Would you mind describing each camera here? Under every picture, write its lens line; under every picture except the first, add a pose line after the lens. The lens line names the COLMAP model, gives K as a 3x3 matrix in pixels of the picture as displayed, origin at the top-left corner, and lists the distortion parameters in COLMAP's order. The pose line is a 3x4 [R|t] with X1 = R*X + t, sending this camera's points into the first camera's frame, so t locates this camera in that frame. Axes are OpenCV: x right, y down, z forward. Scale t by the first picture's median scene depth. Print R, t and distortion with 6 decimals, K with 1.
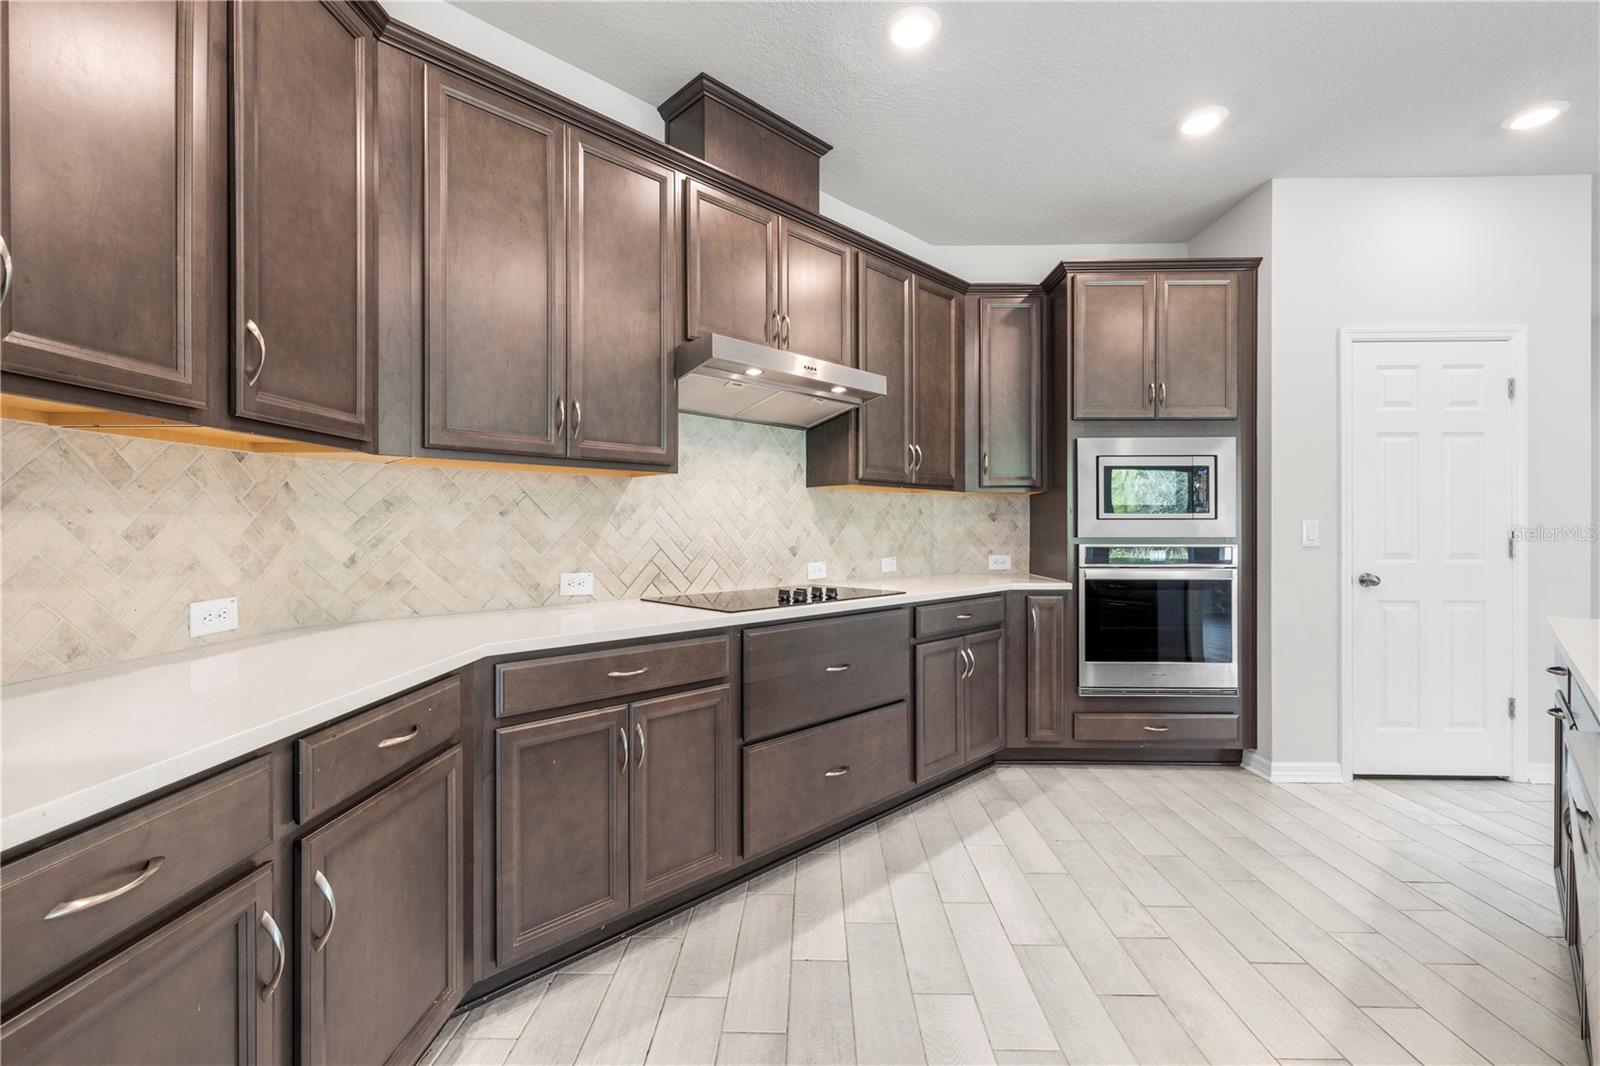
lens RADIAL K [[674.5, 0, 790.1], [0, 674.5, 528.8], [0, 0, 1]] dist [0.004136, -0.002008]
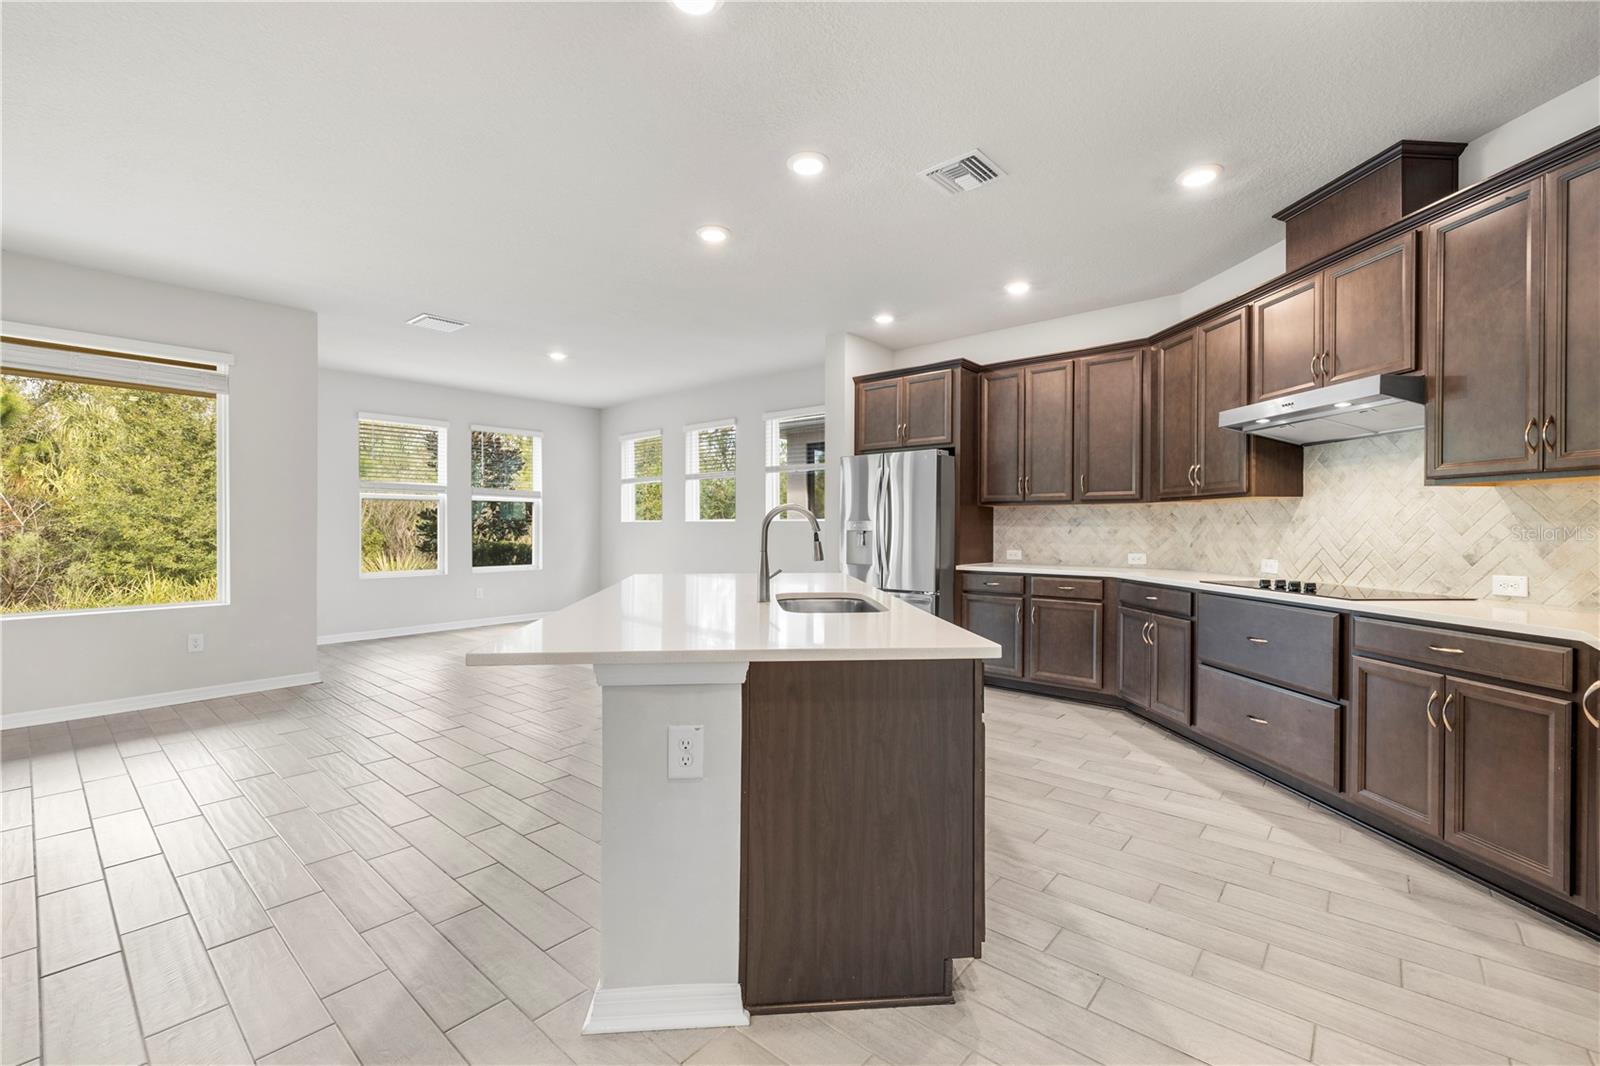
lens RADIAL K [[674.5, 0, 797.9], [0, 674.5, 531.6], [0, 0, 1]] dist [0.004136, -0.002008]
pose [[-0.627483, 0.004719, -0.778616, 1.265768], [-0.003559, 0.999954, 0.008928, -0.008915], [0.778622, 0.008373, -0.627437, 0.871861]]
